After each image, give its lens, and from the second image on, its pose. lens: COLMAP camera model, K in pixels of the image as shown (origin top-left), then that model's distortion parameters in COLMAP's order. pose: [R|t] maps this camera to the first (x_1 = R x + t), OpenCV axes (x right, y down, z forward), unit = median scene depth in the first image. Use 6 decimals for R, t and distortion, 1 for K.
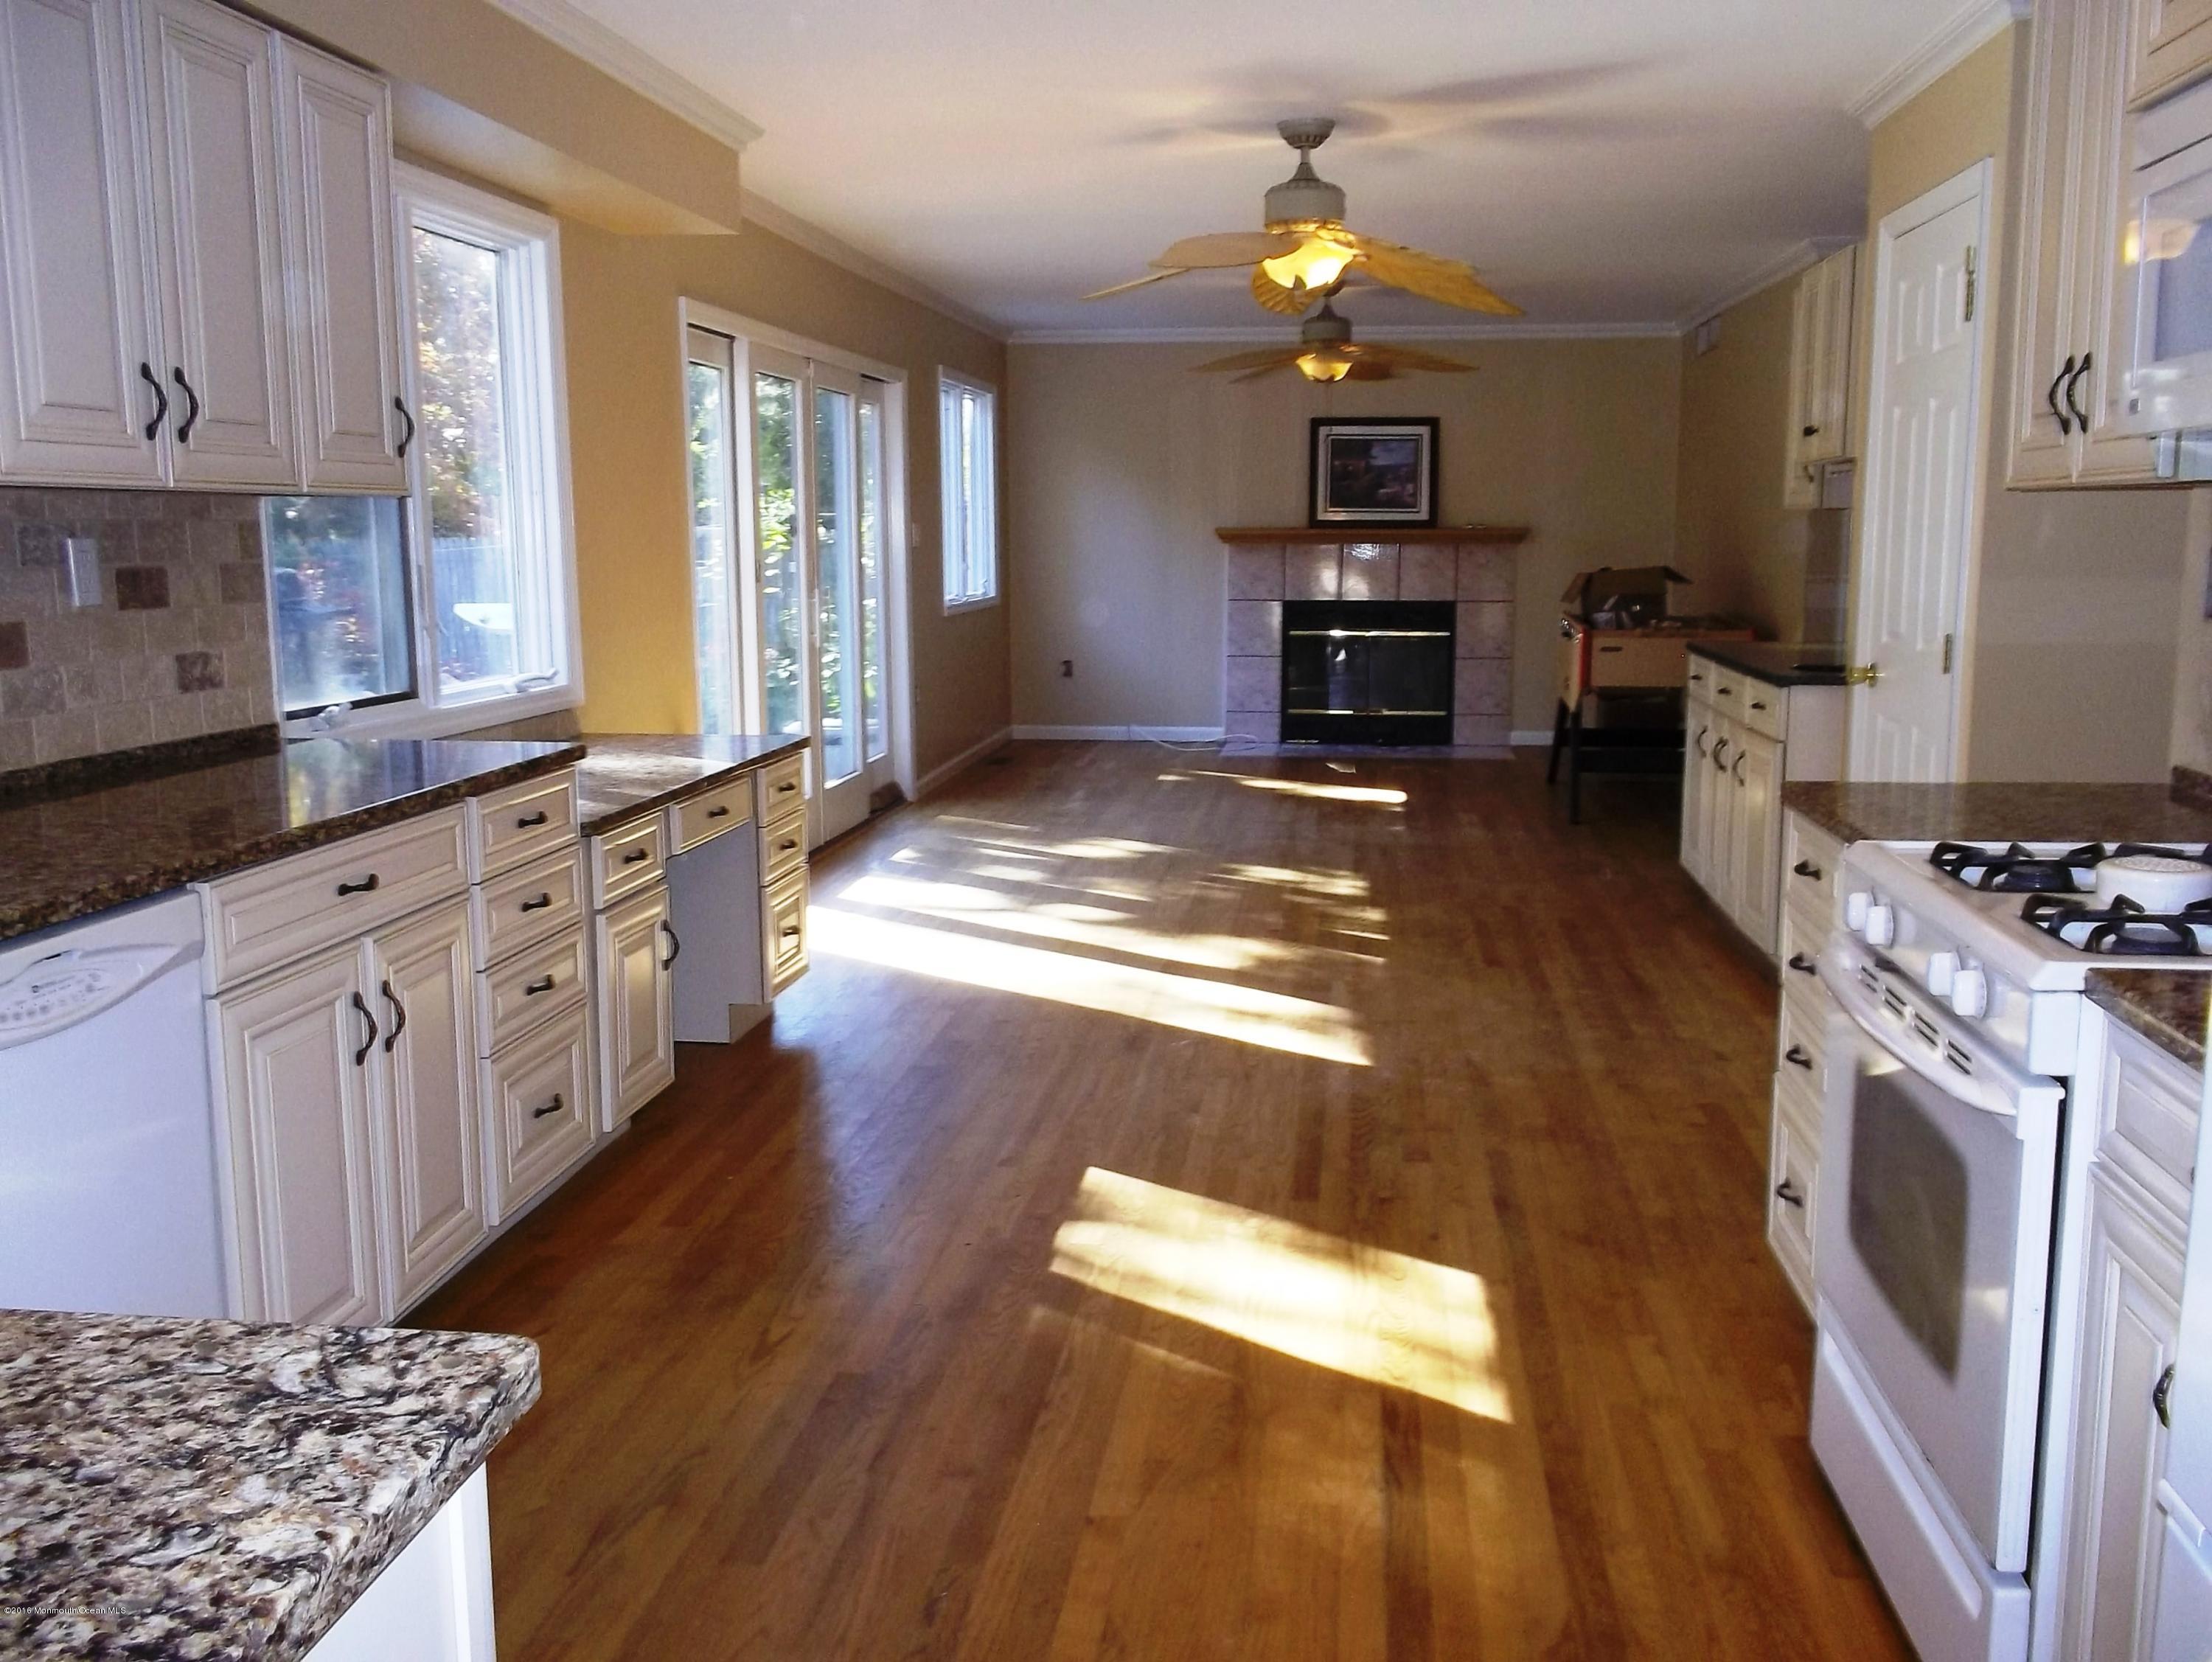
lens RADIAL K [[1940.9, 0, 1136.5], [0, 1940.9, 844.5], [0, 0, 1]] dist [-0.001607, 0.000279]
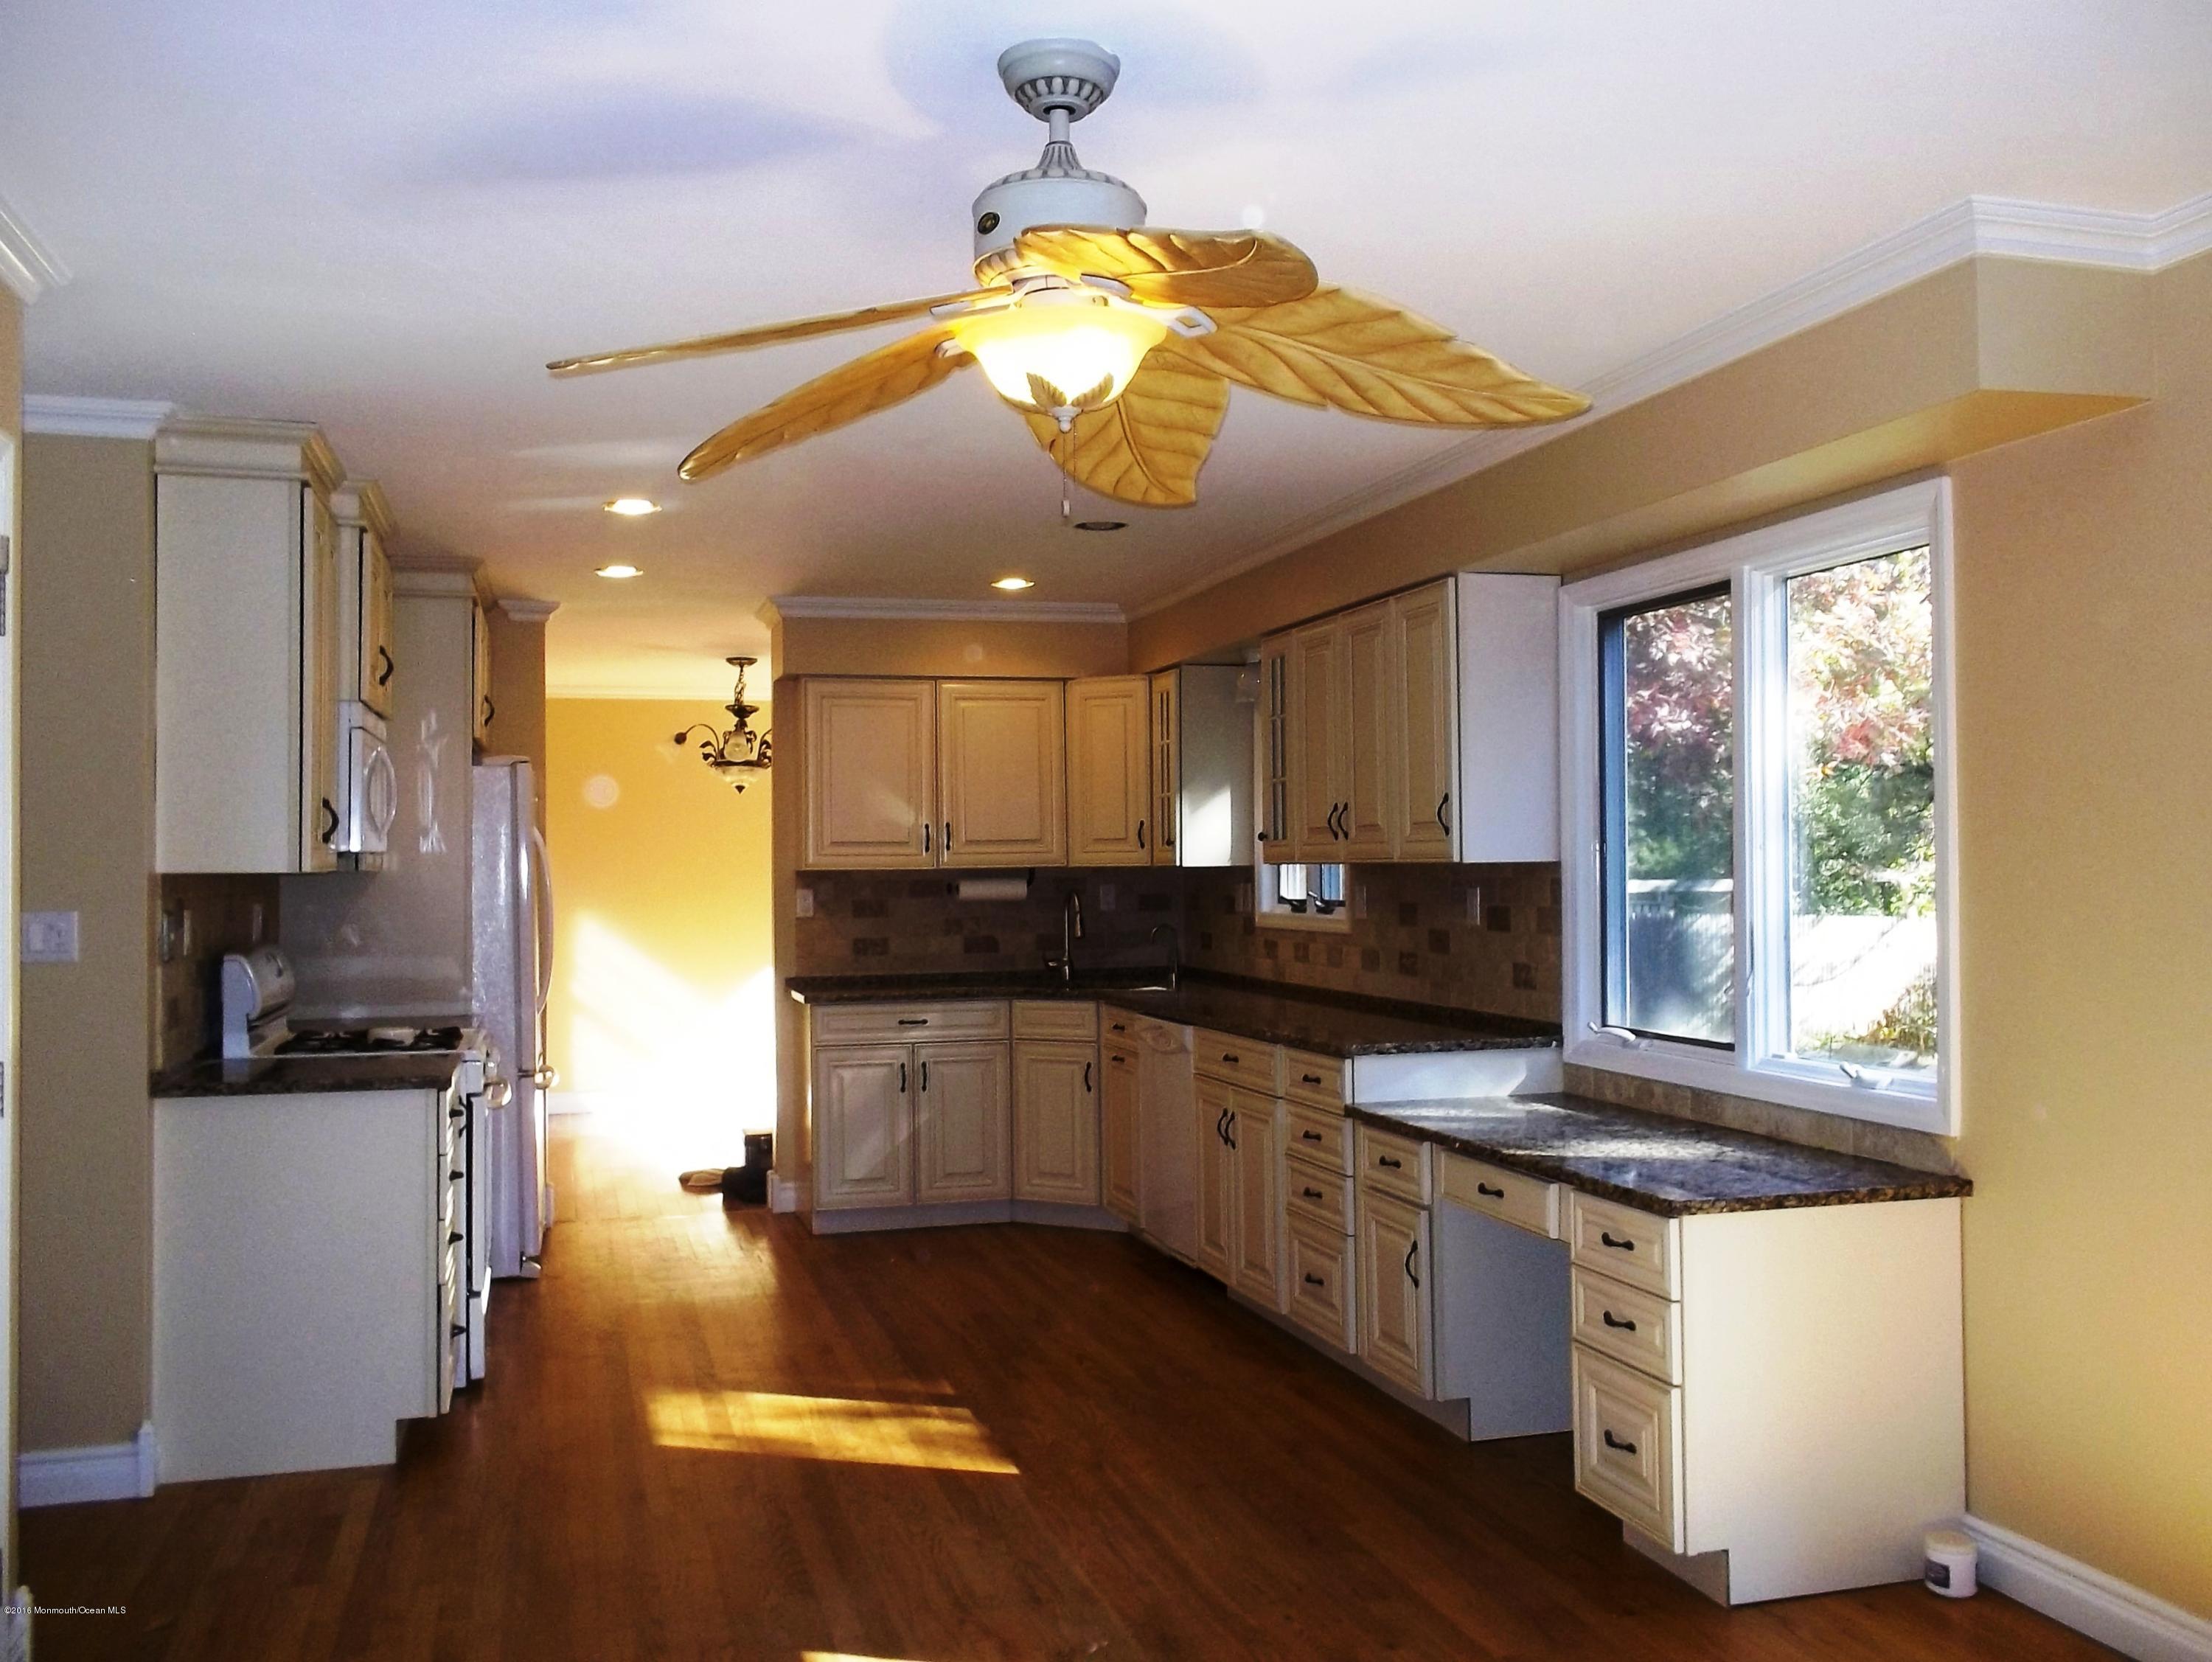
lens RADIAL K [[1940.9, 0, 1136.5], [0, 1940.9, 844.5], [0, 0, 1]] dist [-0.001607, 0.000279]
pose [[-0.919348, 0.005862, -0.393403, 0.407788], [-0.052182, 0.989239, 0.136685, -0.398482], [0.389971, 0.146190, -0.909149, 2.339034]]
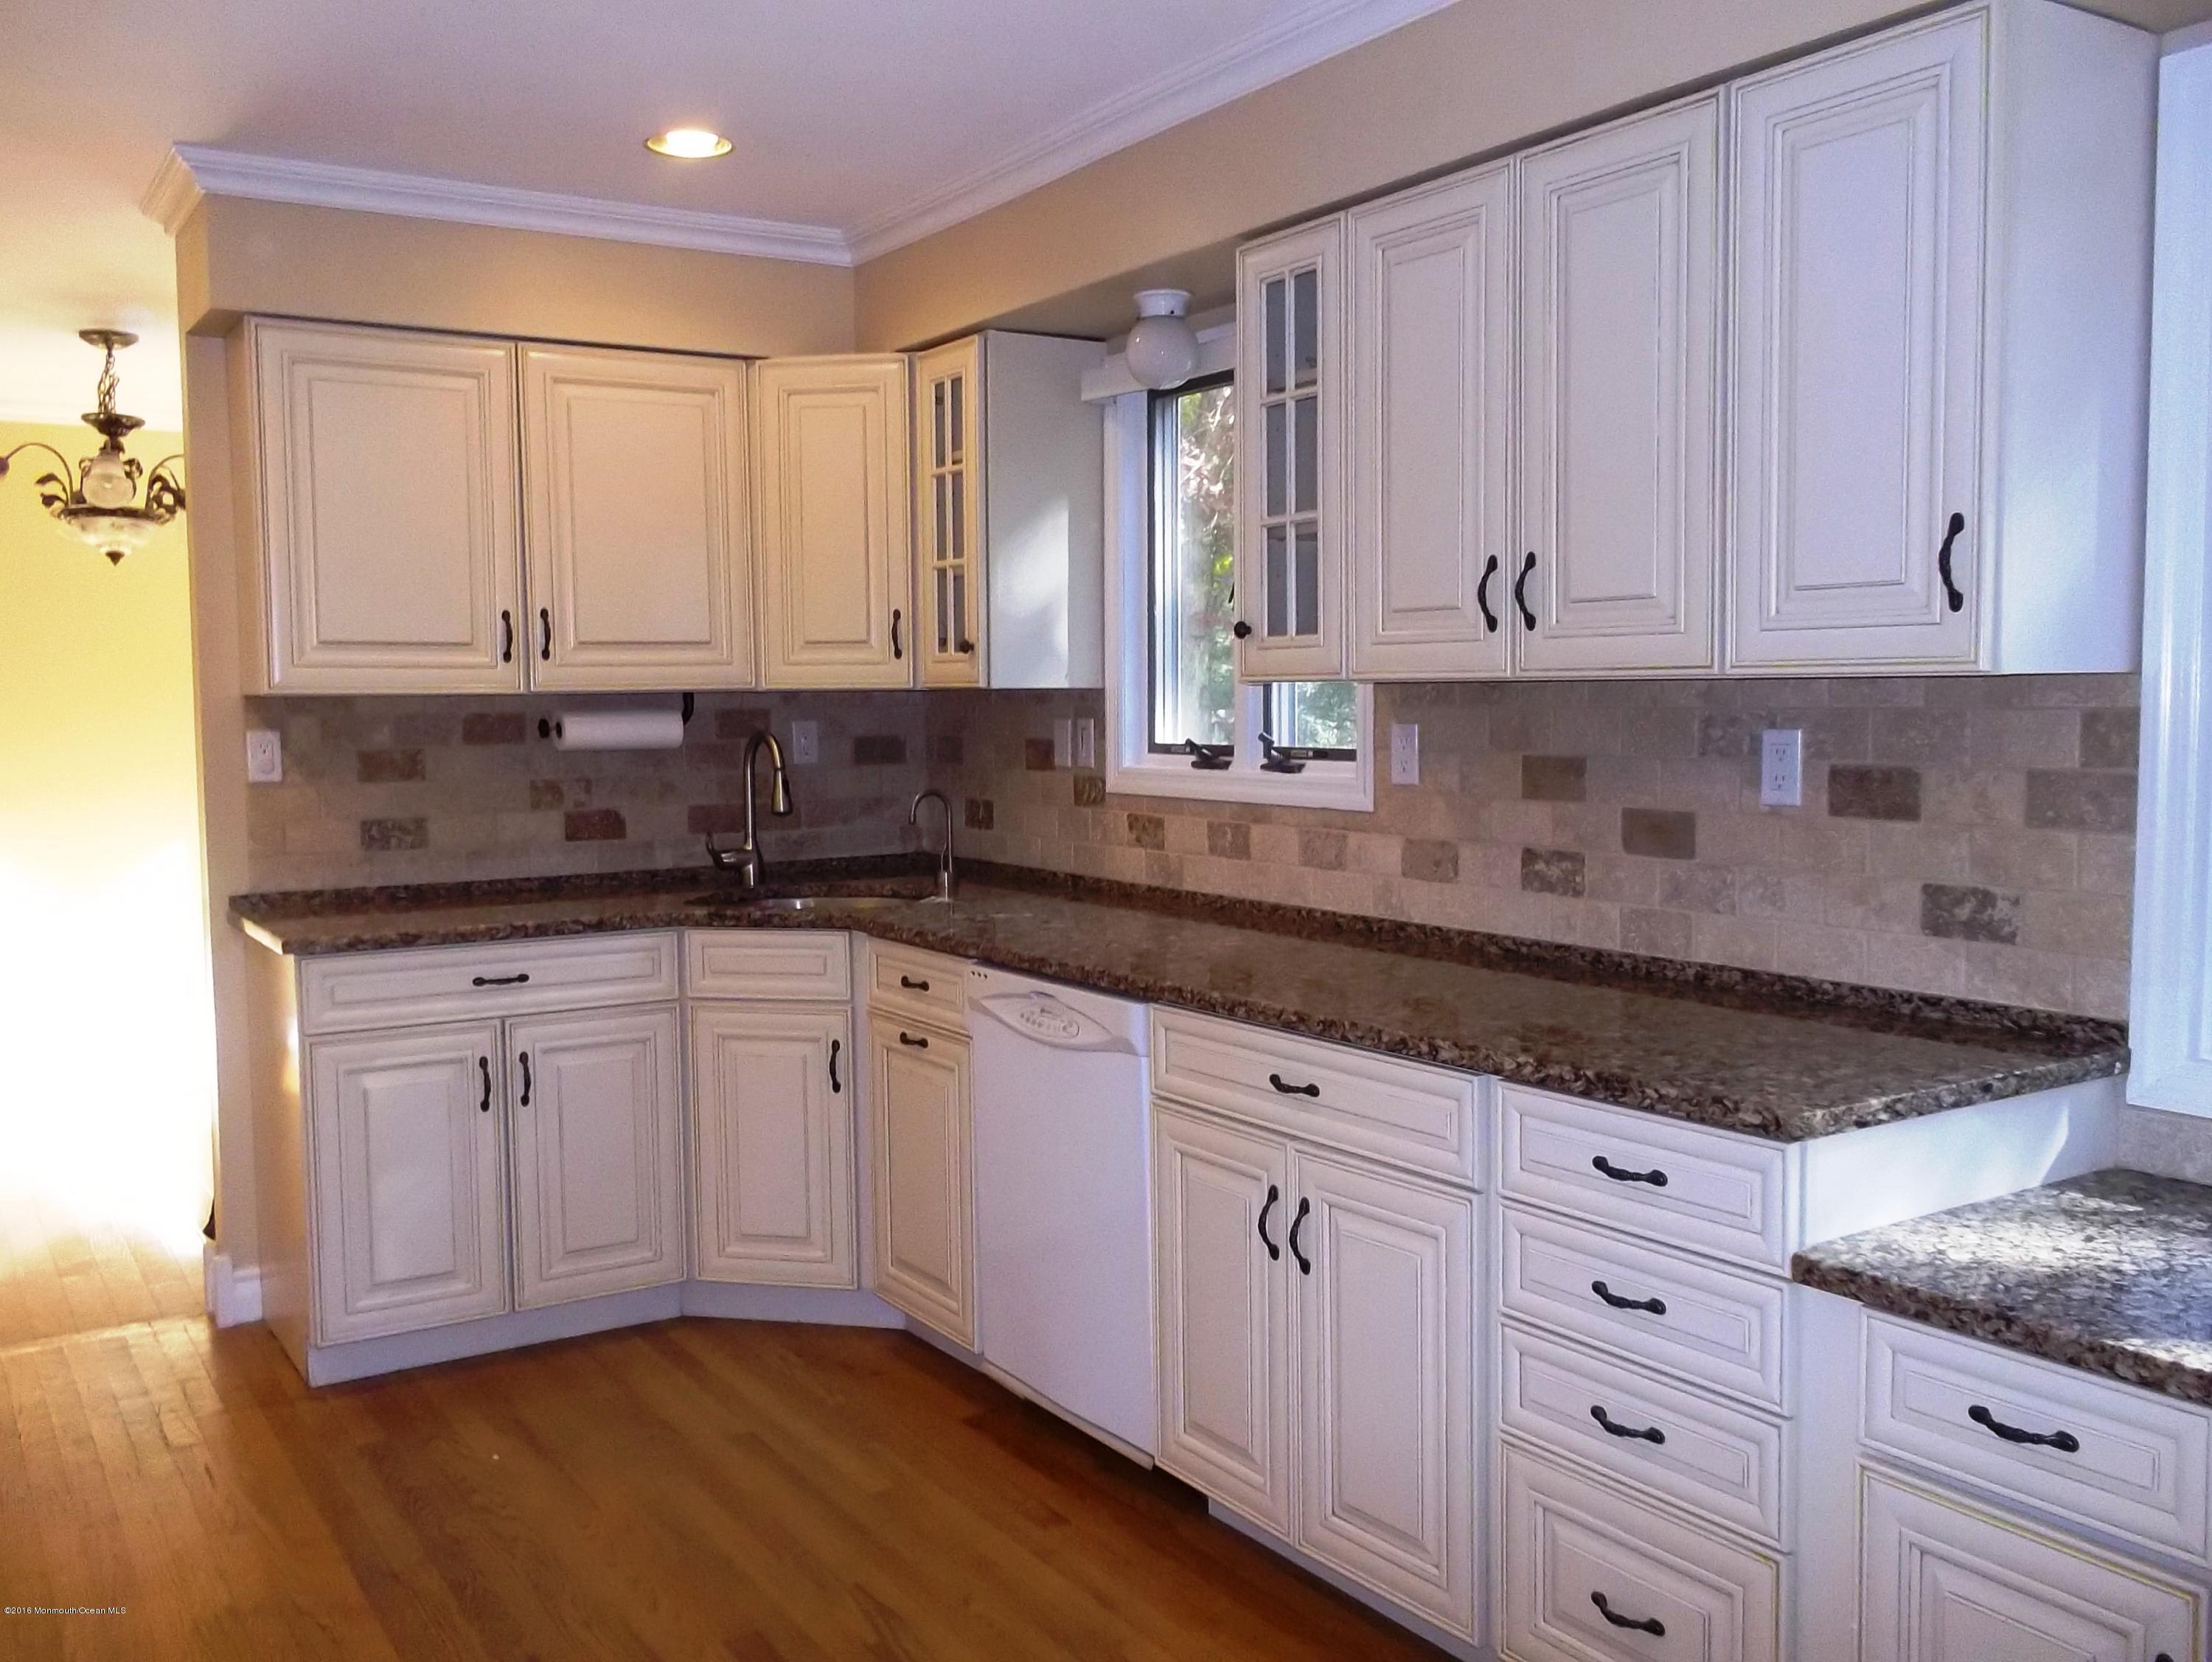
lens RADIAL K [[1940.9, 0, 1136.5], [0, 1940.9, 844.5], [0, 0, 1]] dist [-0.001607, 0.000279]
pose [[-0.769015, 0.057156, -0.636670, 0.229210], [-0.093458, 0.975239, 0.200436, -0.241113], [0.632362, 0.213640, -0.744632, 1.396704]]
